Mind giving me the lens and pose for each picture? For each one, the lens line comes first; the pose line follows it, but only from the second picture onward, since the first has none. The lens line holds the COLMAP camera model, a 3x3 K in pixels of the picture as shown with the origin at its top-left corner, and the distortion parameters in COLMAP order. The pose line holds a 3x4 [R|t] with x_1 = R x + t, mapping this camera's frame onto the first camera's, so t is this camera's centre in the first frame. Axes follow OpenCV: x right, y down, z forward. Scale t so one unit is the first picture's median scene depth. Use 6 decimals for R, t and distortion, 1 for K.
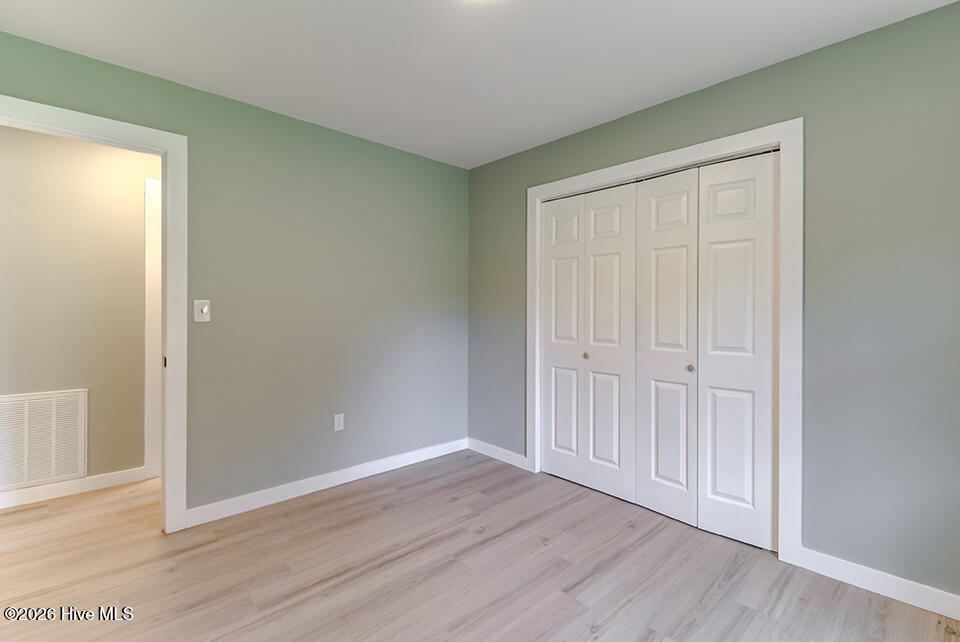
lens RADIAL K [[442.6, 0, 486.3], [0, 442.6, 312.1], [0, 0, 1]] dist [-0.002067, -0.003001]
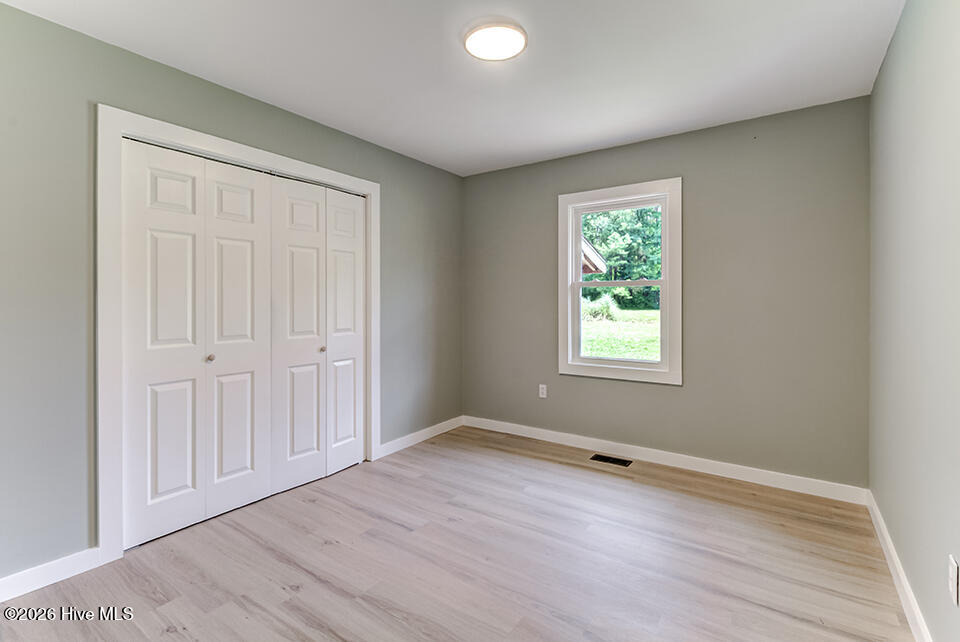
lens RADIAL K [[442.6, 0, 482.7], [0, 442.6, 301.2], [0, 0, 1]] dist [-0.002067, -0.003001]
pose [[-0.212300, -0.006531, 0.977183, -0.851416], [0.004072, 0.999963, 0.007568, -0.014236], [-0.977196, 0.005585, -0.212265, 0.850720]]
